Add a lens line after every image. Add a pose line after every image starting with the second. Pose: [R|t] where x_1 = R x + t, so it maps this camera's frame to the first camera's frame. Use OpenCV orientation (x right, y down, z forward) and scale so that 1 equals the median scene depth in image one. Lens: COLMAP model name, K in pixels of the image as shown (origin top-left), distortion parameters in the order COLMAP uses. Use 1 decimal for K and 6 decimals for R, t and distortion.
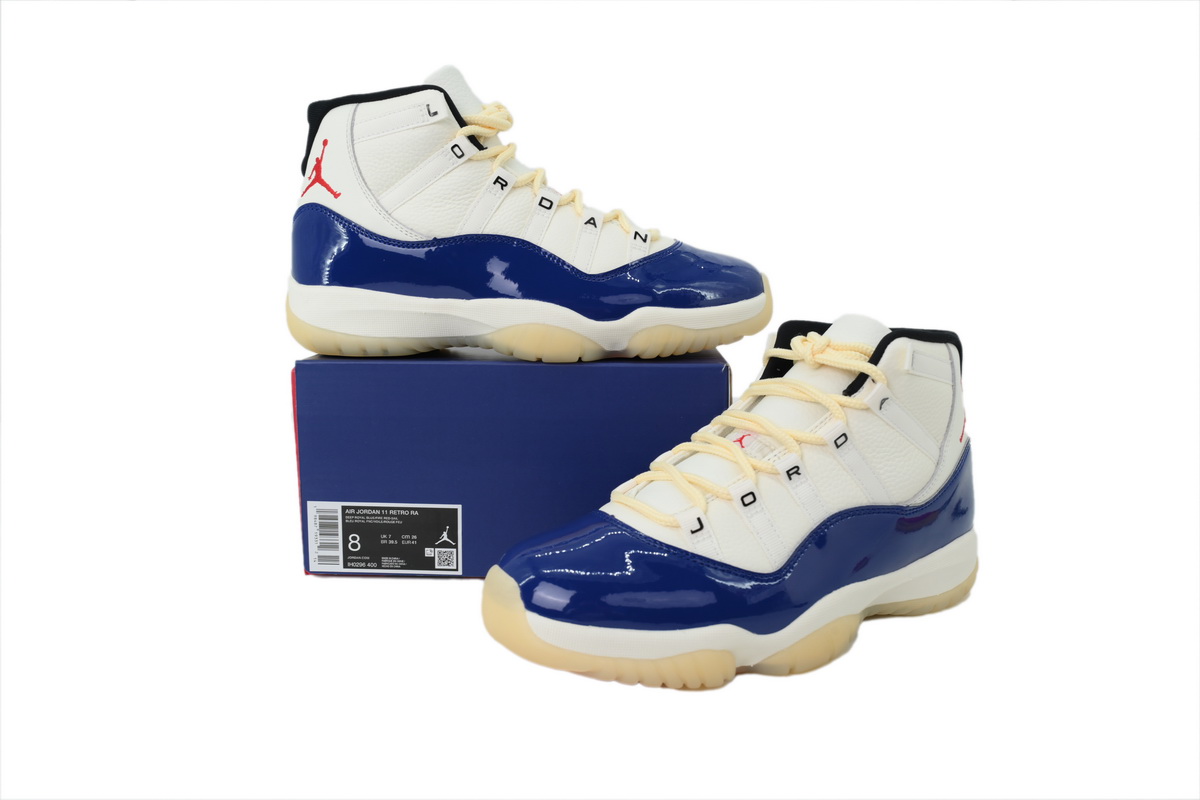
lens RADIAL K [[903.1, 0, 589.6], [0, 903.1, 403.0], [0, 0, 1]] dist [-0.010379, -0.002433]
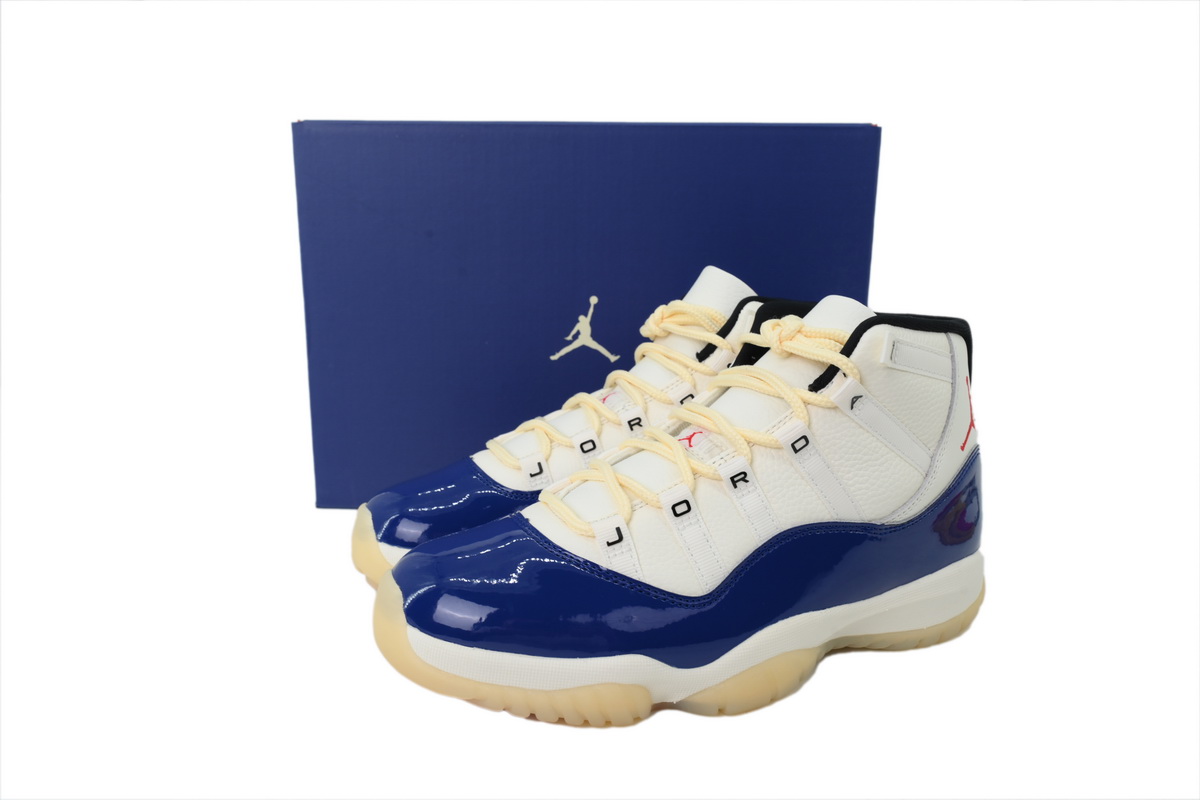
lens RADIAL K [[903.1, 0, 607.5], [0, 903.1, 403.5], [0, 0, 1]] dist [-0.010379, -0.002433]
pose [[0.994056, 0.037311, -0.102281, 0.183138], [-0.034514, 0.998984, 0.028984, -0.014759], [0.103258, -0.025281, 0.994333, 0.138663]]
